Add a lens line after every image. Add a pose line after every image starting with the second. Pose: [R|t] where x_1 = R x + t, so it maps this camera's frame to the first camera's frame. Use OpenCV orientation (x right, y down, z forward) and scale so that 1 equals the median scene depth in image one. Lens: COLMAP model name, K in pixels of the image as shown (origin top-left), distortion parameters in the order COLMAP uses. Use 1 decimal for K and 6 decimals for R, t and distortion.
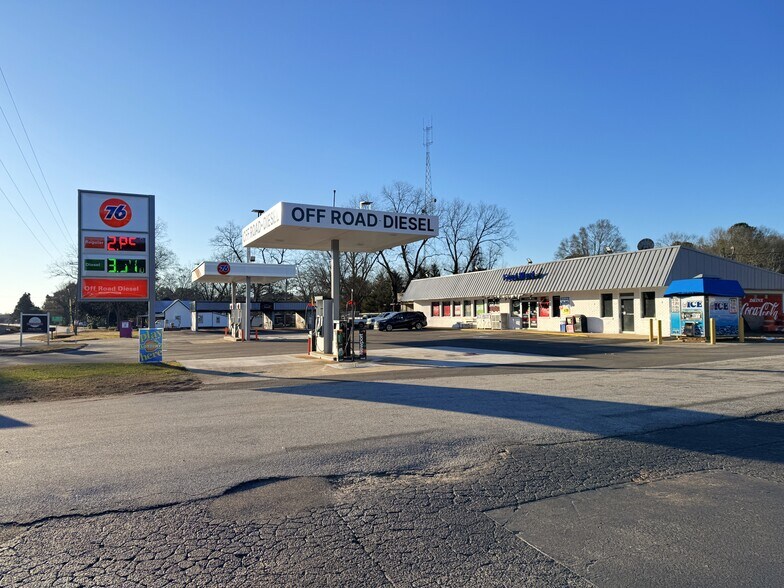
lens RADIAL K [[543.2, 0, 392.0], [0, 543.2, 294.0], [0, 0, 1]] dist [0.120805, -0.165364]
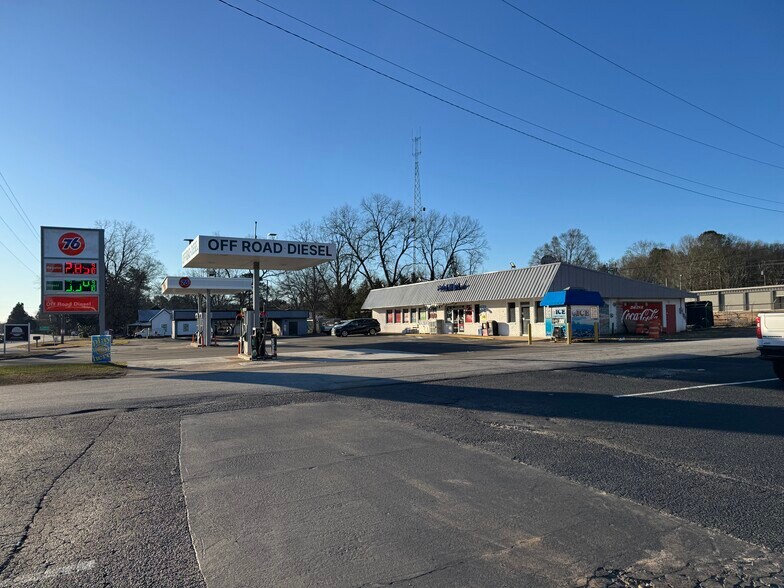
lens RADIAL K [[543.7, 0, 400.9], [0, 543.7, 295.2], [0, 0, 1]] dist [0.127181, -0.184953]
pose [[0.999821, -0.007522, 0.017332, 0.135235], [0.007686, 0.999927, -0.009366, -0.007100], [-0.017260, 0.009497, 0.999806, -0.163236]]
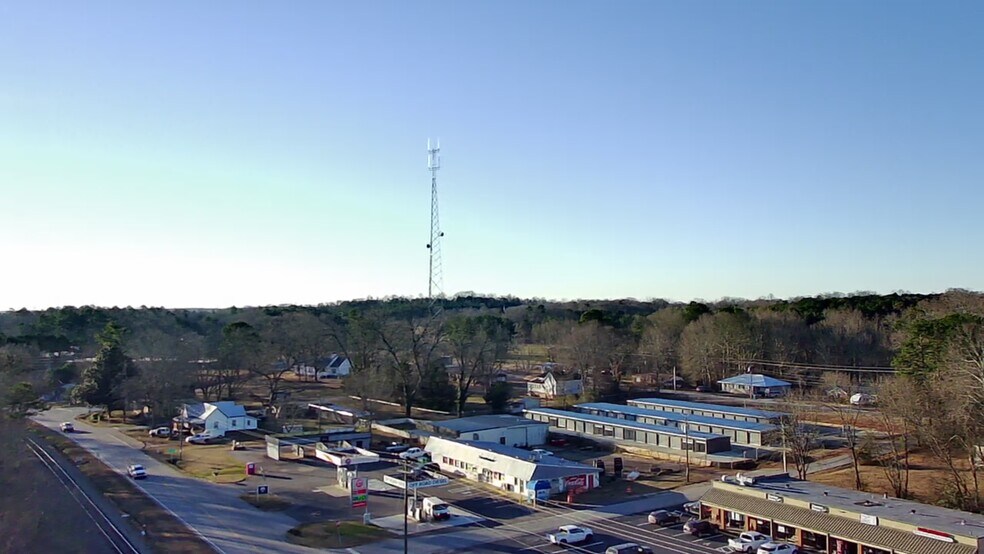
lens RADIAL K [[858.0, 0, 474.2], [0, 858.0, 277.0], [0, 0, 1]] dist [-0.000600, 0.001826]
pose [[0.992745, 0.008761, 0.119916, -0.261467], [-0.009025, 0.999958, 0.001653, -0.897093], [-0.119897, -0.002723, 0.992783, -2.781805]]
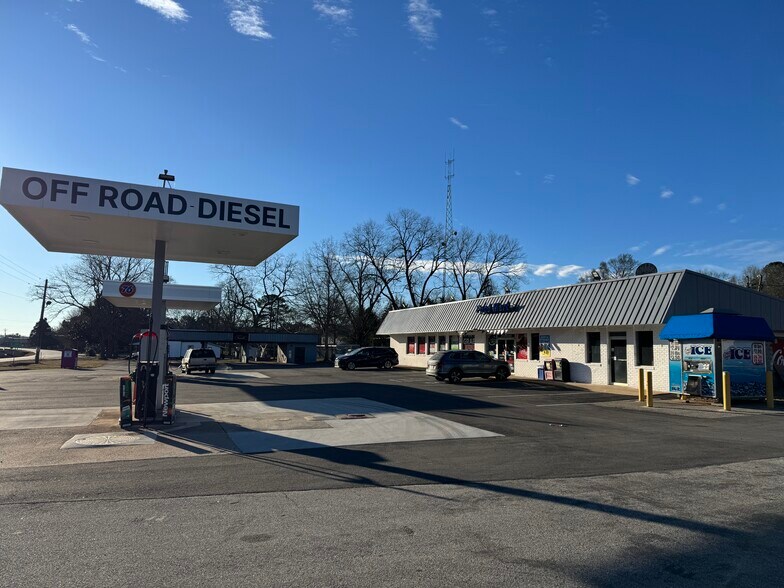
lens RADIAL K [[543.7, 0, 400.9], [0, 543.7, 295.2], [0, 0, 1]] dist [0.127181, -0.184953]
pose [[0.999092, 0.023854, -0.035290, 0.148741], [-0.025923, 0.997899, -0.059370, 0.000542], [0.033800, 0.060231, 0.997612, 0.222417]]
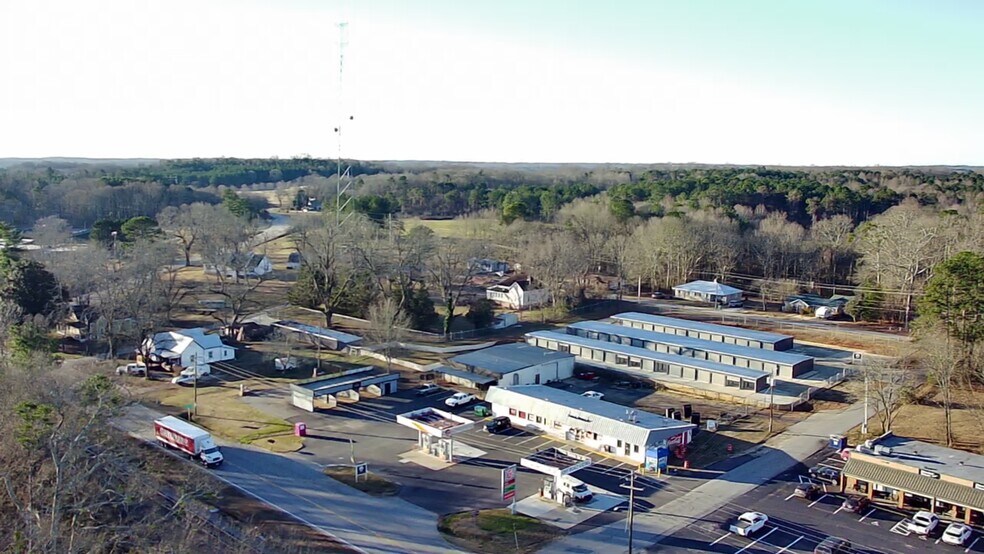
lens RADIAL K [[858.0, 0, 474.2], [0, 858.0, 277.0], [0, 0, 1]] dist [-0.000600, 0.001826]
pose [[0.943291, -0.024089, 0.331091, -1.422407], [-0.032911, 0.985664, 0.165478, -1.289857], [-0.330330, -0.166991, 0.928976, -2.129211]]
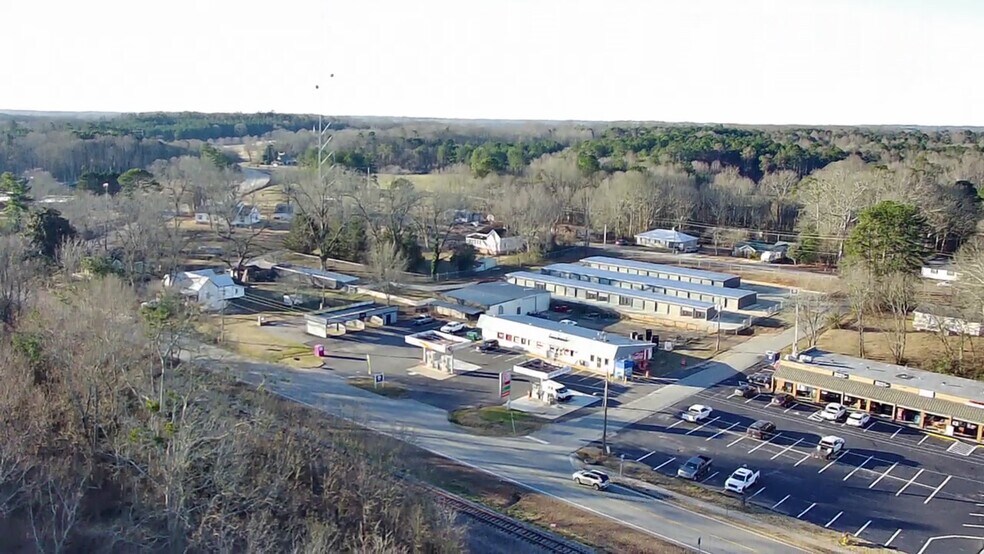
lens RADIAL K [[858.0, 0, 474.2], [0, 858.0, 277.0], [0, 0, 1]] dist [-0.000600, 0.001826]
pose [[0.927097, -0.041661, 0.372499, -1.823440], [-0.041731, 0.976152, 0.213037, -1.318005], [-0.372491, -0.213051, 0.903249, -2.705354]]
